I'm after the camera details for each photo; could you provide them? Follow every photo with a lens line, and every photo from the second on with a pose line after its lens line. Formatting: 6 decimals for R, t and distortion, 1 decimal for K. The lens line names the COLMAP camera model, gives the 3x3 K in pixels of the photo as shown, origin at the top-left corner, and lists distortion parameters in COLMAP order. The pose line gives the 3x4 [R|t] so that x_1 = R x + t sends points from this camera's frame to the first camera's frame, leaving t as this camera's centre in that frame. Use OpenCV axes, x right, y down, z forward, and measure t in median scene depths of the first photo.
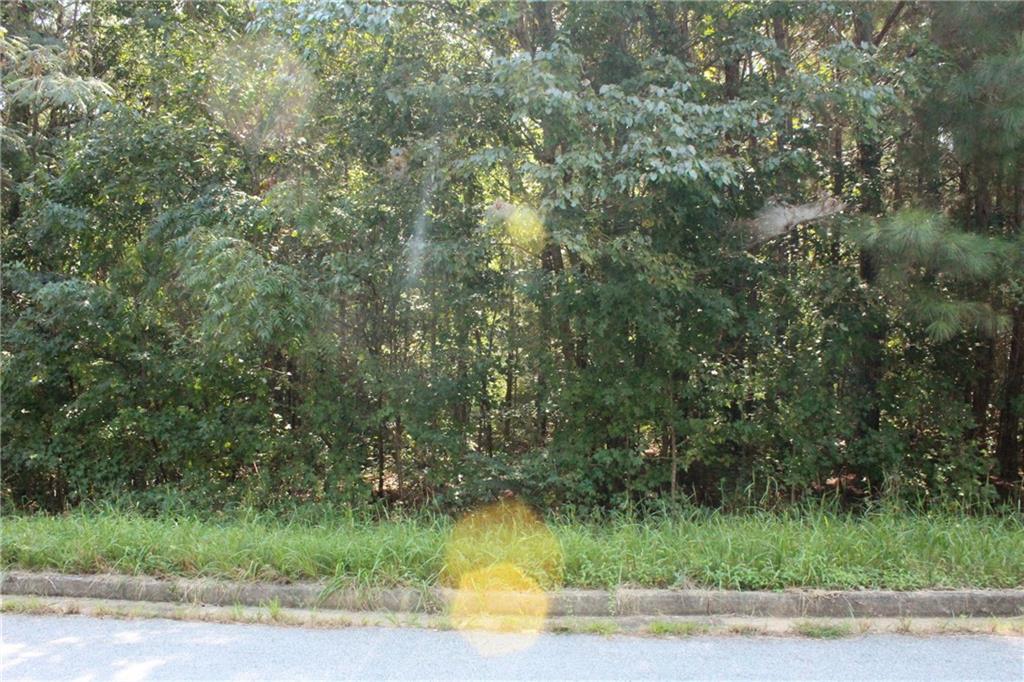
lens RADIAL K [[868.4, 0, 517.9], [0, 868.4, 339.7], [0, 0, 1]] dist [-0.121579, 0.121220]
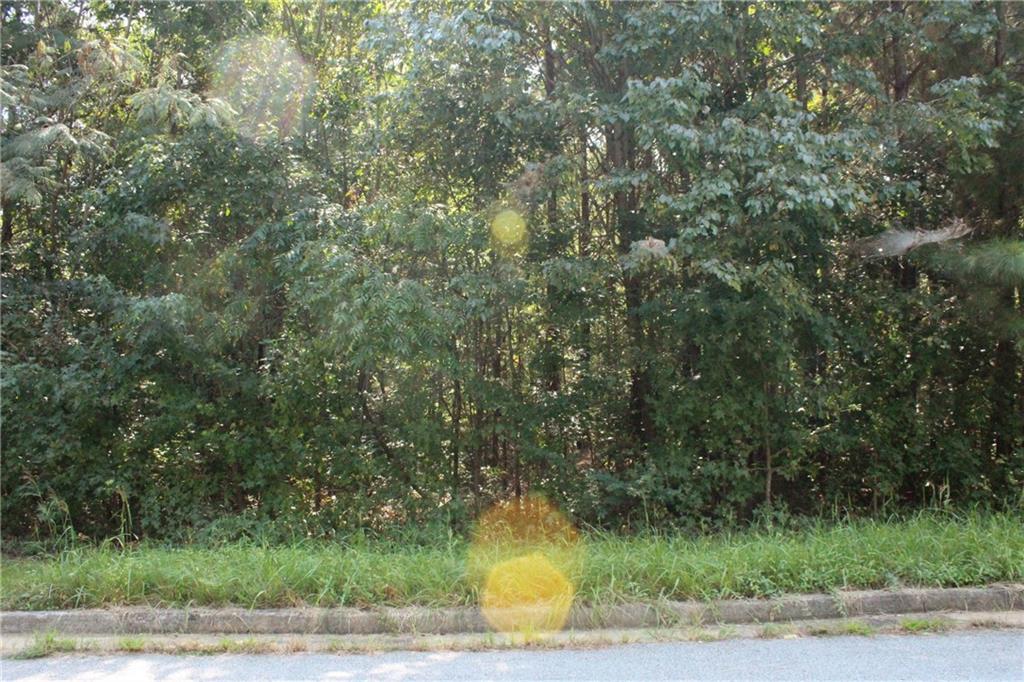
lens RADIAL K [[868.4, 0, 503.3], [0, 868.4, 336.5], [0, 0, 1]] dist [-0.121579, 0.121220]
pose [[0.988071, 0.000792, 0.153998, -0.409280], [0.002546, 0.999766, -0.021475, -0.003964], [-0.153979, 0.021611, 0.987838, 0.017118]]
